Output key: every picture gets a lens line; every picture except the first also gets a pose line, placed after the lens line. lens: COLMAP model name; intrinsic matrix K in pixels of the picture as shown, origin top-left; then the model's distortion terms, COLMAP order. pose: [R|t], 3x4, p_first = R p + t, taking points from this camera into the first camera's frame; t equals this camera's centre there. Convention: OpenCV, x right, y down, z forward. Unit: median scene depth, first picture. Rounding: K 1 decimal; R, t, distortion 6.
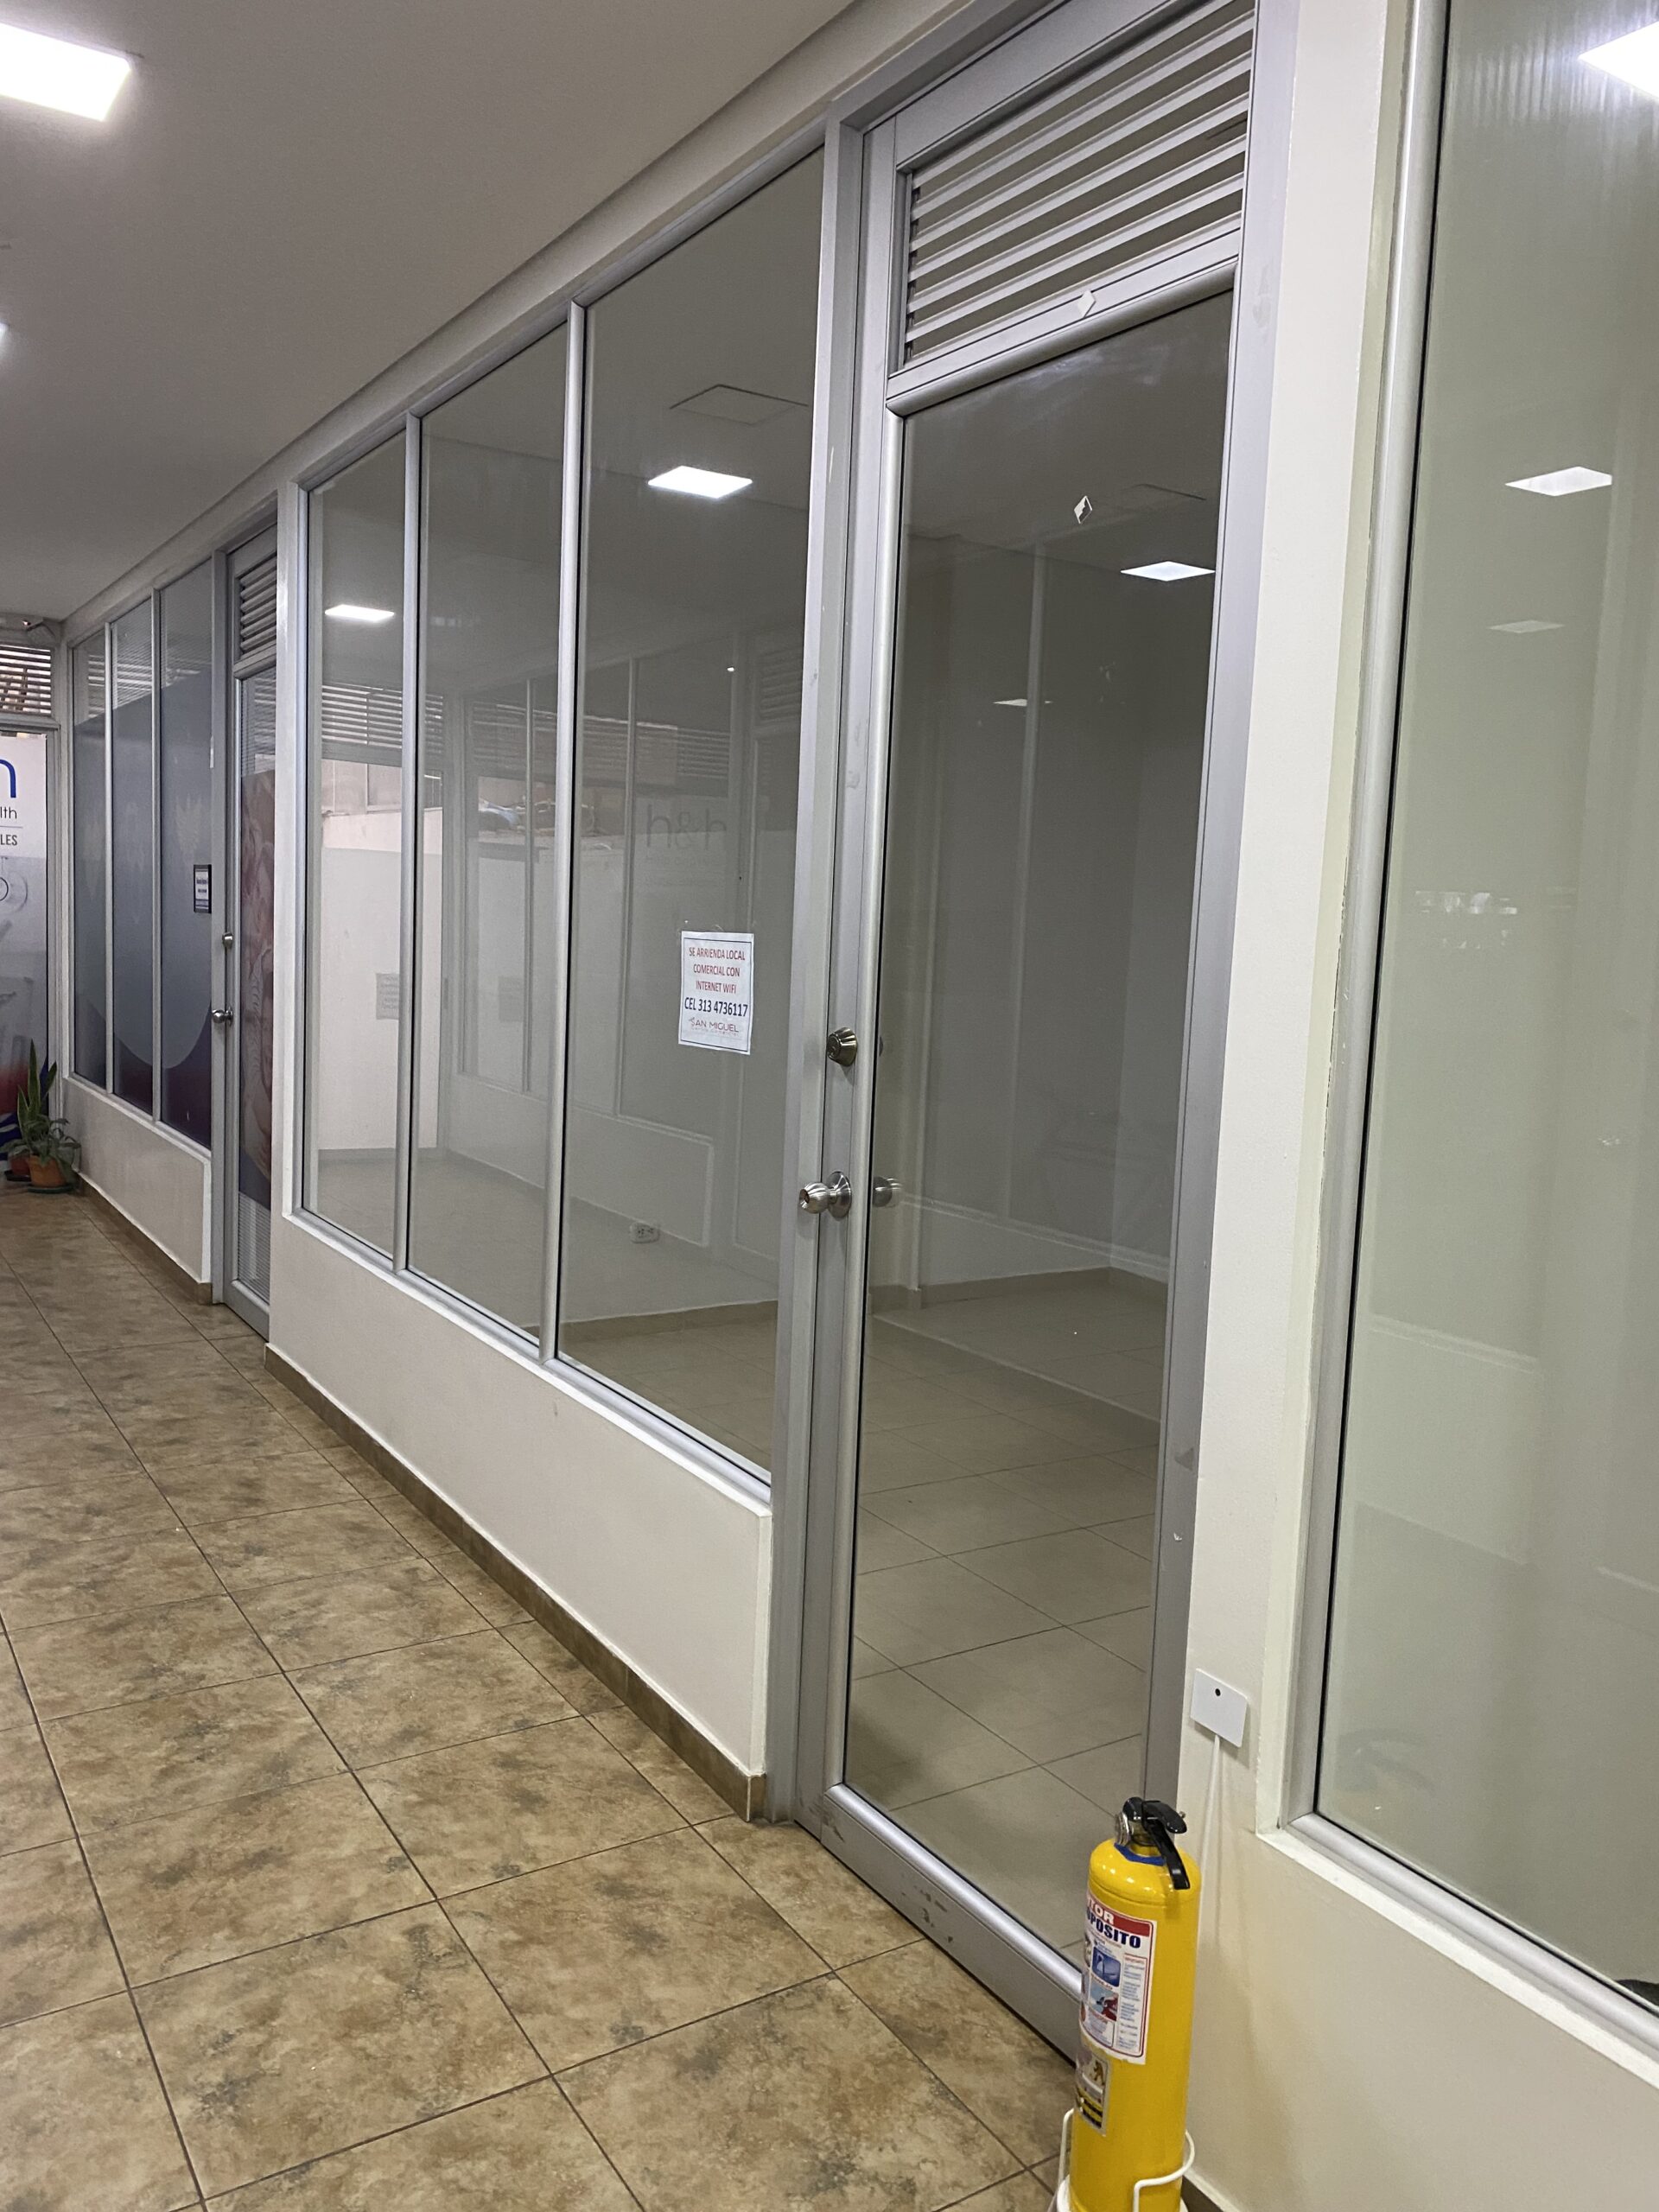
lens RADIAL K [[1671.9, 0, 817.9], [0, 1671.9, 1086.5], [0, 0, 1]] dist [0.005235, -0.010011]
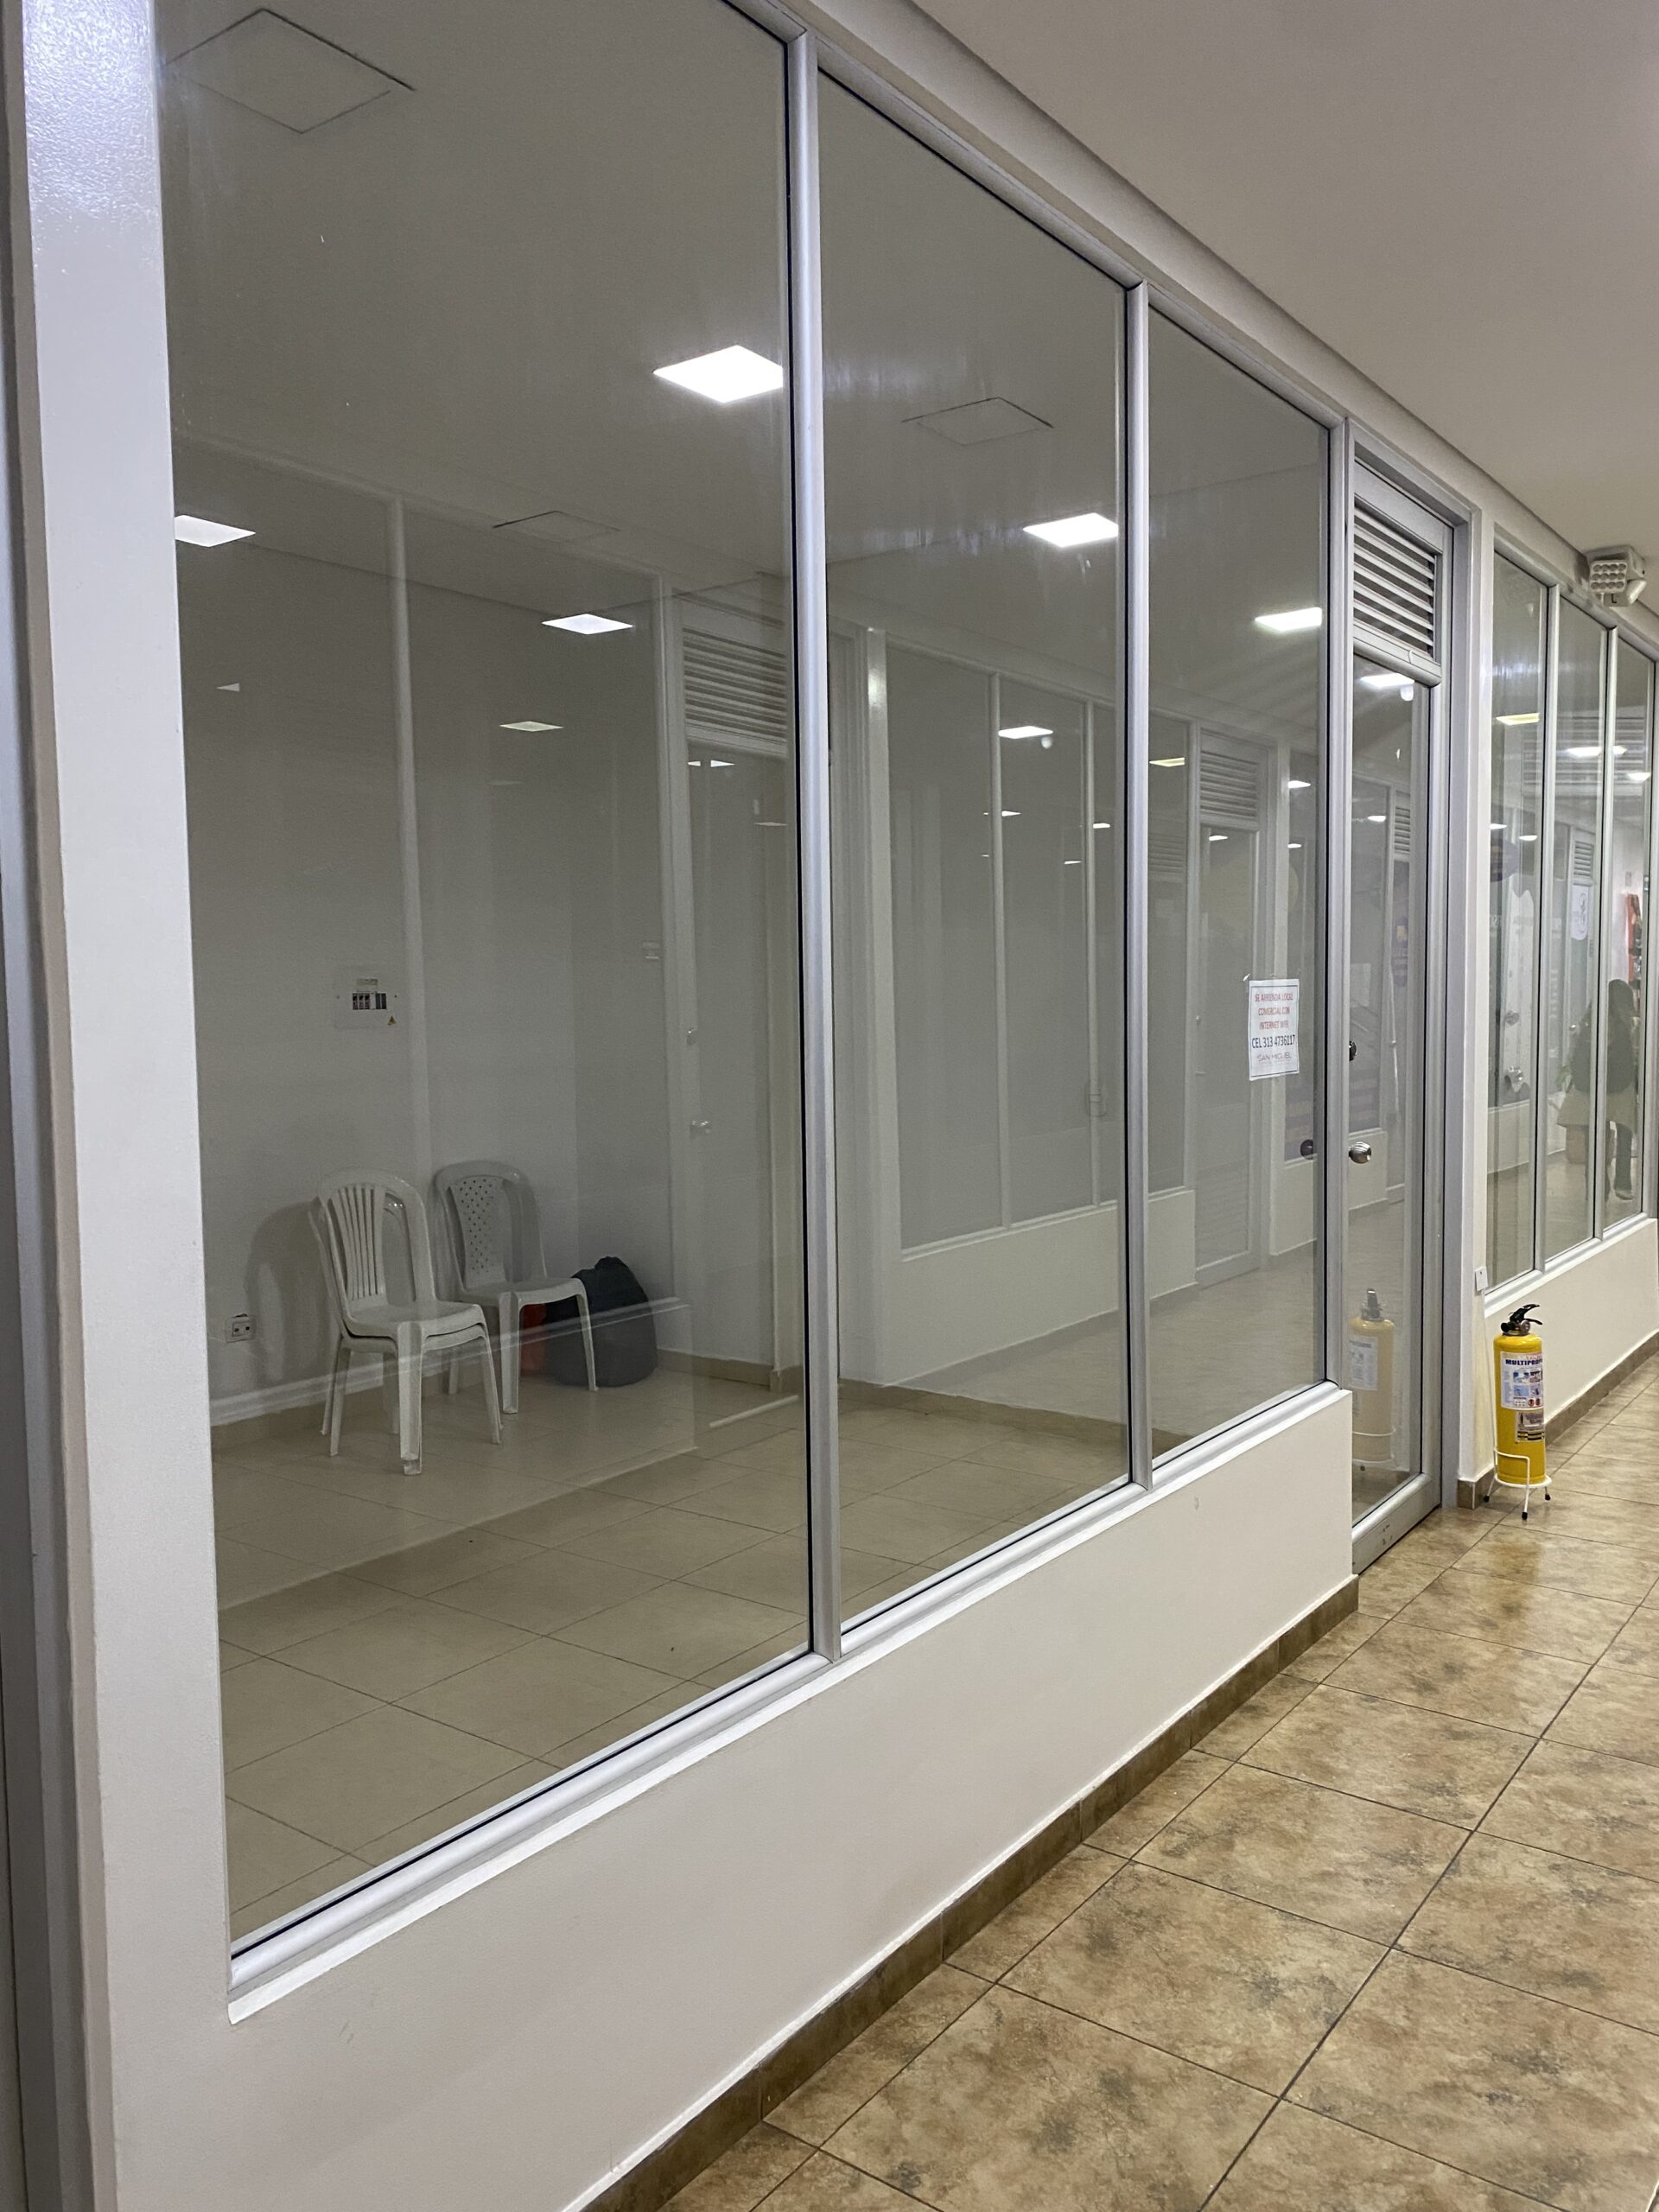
lens RADIAL K [[1671.9, 0, 827.4], [0, 1671.9, 1109.4], [0, 0, 1]] dist [0.005235, -0.010011]
pose [[-0.349477, -0.108843, 0.930602, -0.949049], [0.085922, 0.985321, 0.147510, -0.180790], [-0.932997, 0.131510, -0.334995, 1.511088]]
